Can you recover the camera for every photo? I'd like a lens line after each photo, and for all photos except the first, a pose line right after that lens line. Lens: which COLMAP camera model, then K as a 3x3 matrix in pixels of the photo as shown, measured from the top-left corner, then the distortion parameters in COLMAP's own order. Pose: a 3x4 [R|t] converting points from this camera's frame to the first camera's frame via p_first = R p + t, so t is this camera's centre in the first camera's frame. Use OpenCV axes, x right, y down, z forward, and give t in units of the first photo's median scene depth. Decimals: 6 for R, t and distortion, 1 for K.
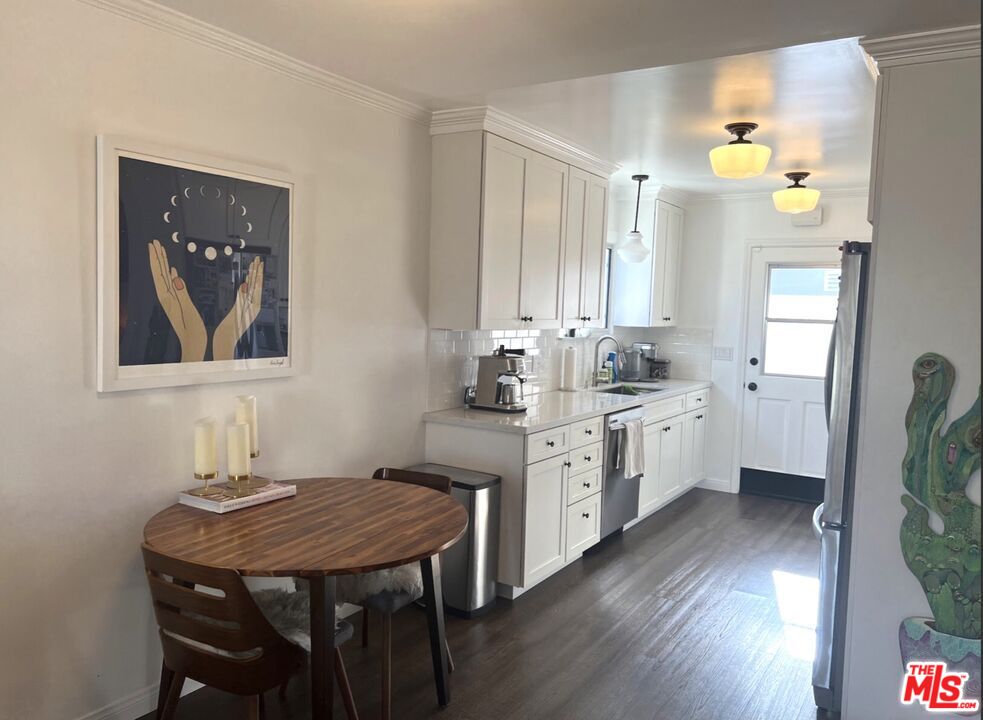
lens RADIAL K [[721.5, 0, 491.5], [0, 721.5, 360.0], [0, 0, 1]] dist [0.078067, -0.087575]
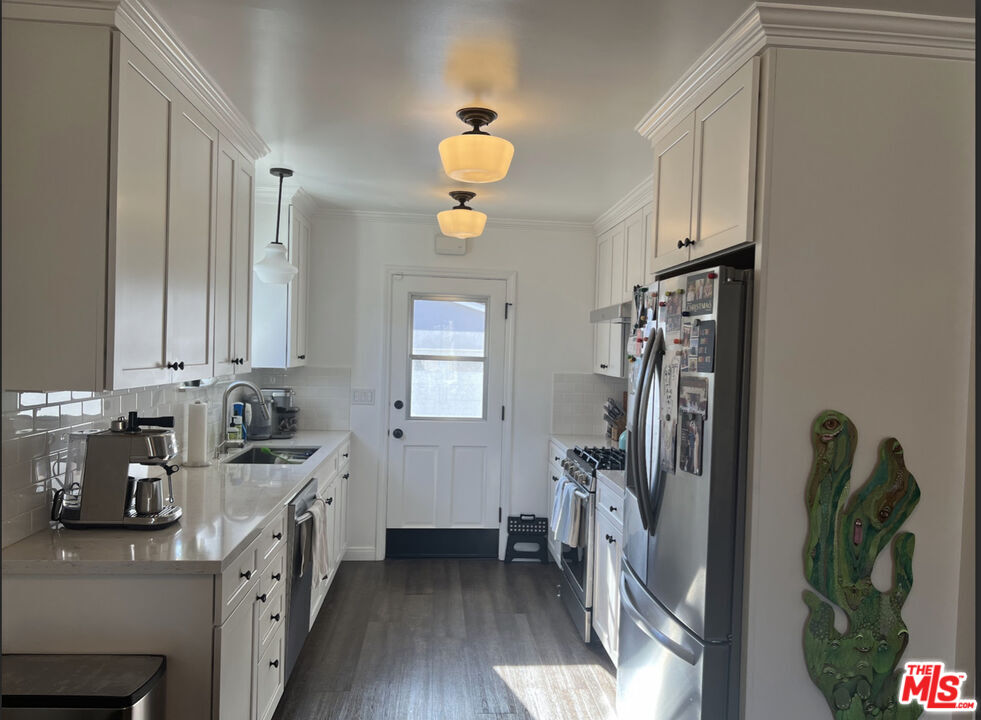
lens RADIAL K [[719.7, 0, 490.6], [0, 719.7, 364.2], [0, 0, 1]] dist [0.050288, -0.054659]
pose [[0.794370, -0.019418, 0.607124, -0.109299], [0.040094, 0.998985, -0.020509, -0.035594], [-0.606110, 0.040633, 0.794342, 0.359511]]
